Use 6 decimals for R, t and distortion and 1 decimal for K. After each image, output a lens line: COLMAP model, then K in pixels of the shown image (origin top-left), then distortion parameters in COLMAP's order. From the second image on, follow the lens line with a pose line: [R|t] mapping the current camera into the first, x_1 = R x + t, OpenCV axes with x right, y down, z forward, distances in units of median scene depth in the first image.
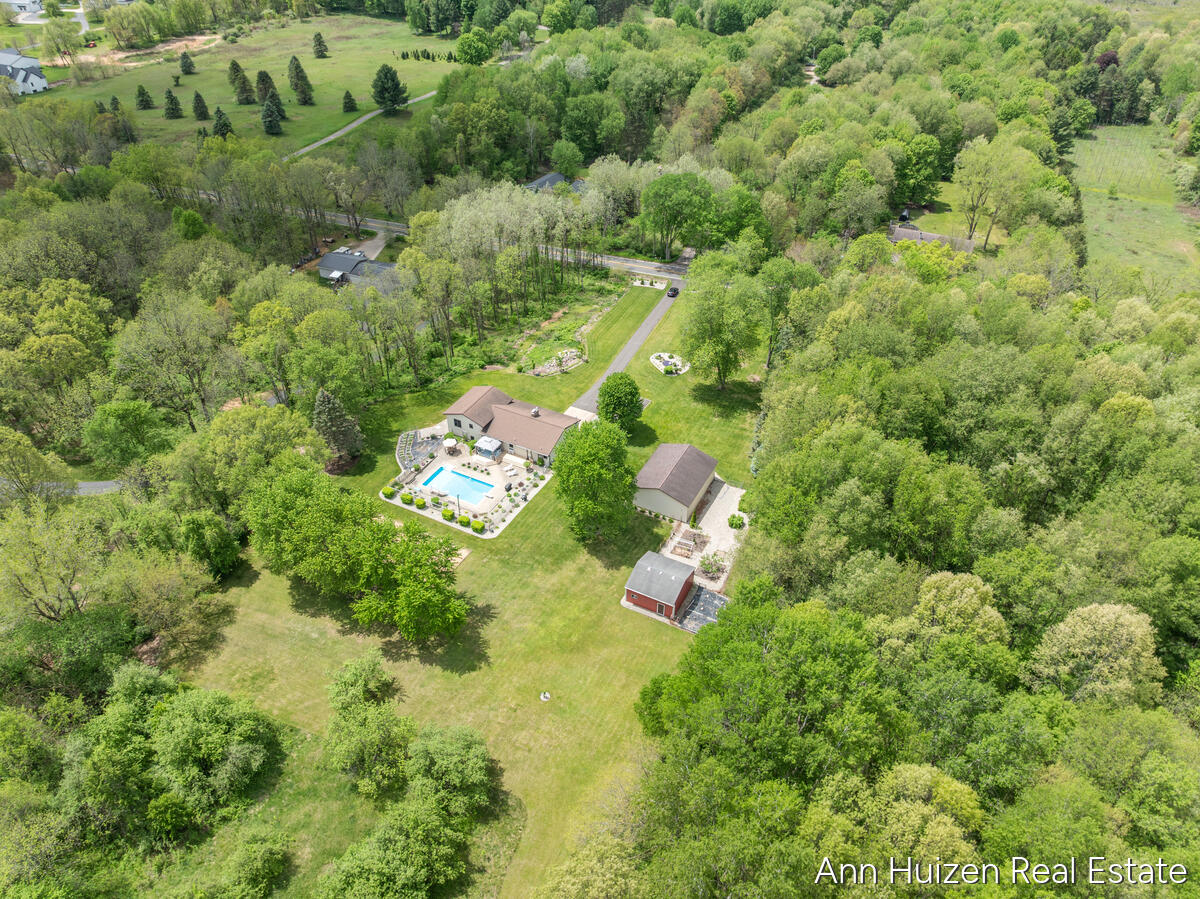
lens RADIAL K [[845.6, 0, 600.0], [0, 845.6, 449.5], [0, 0, 1]] dist [-0.038594, -0.000107]
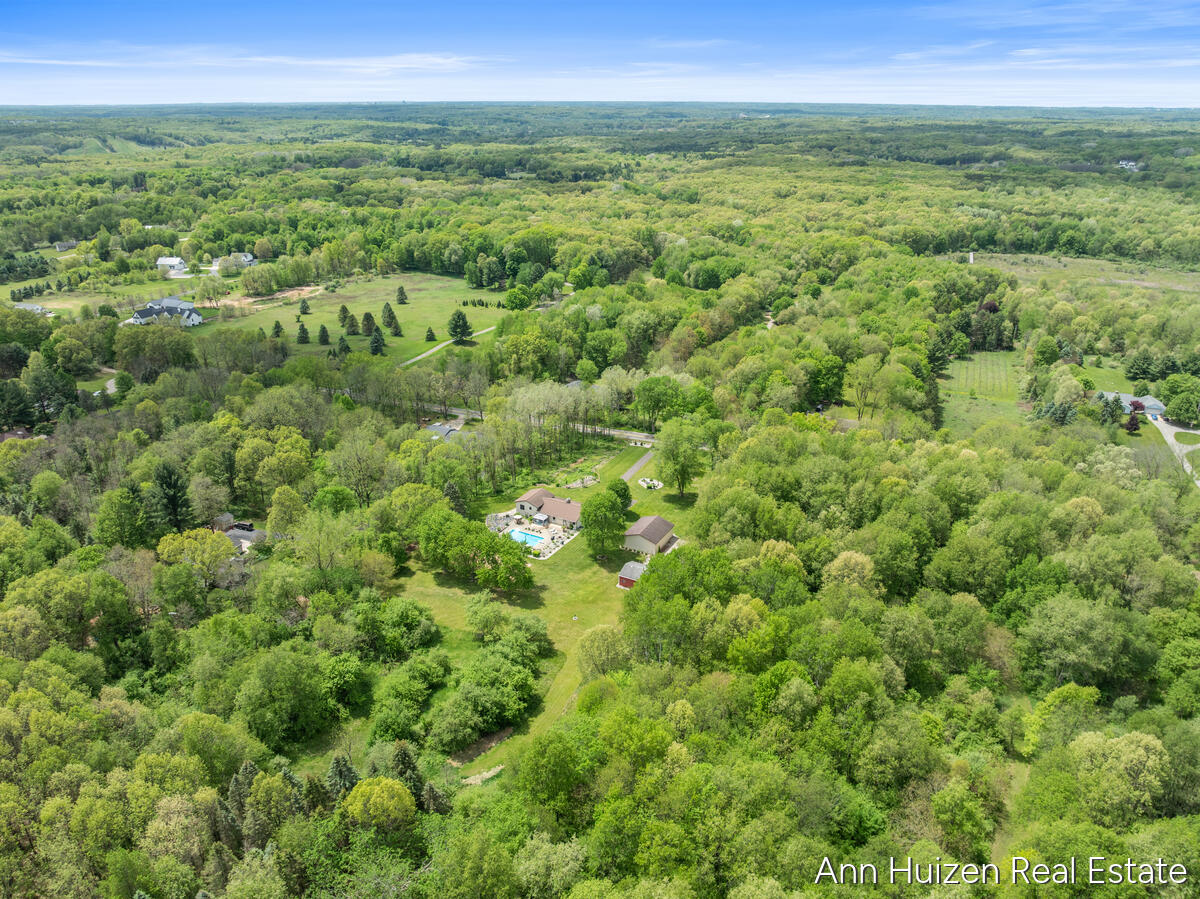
lens RADIAL K [[845.6, 0, 600.0], [0, 845.6, 449.5], [0, 0, 1]] dist [-0.038594, -0.000107]
pose [[0.999860, 0.006620, -0.015386, 0.006769], [-0.010439, 0.964637, -0.263376, 0.161263], [0.013098, 0.263499, 0.964571, -0.355035]]
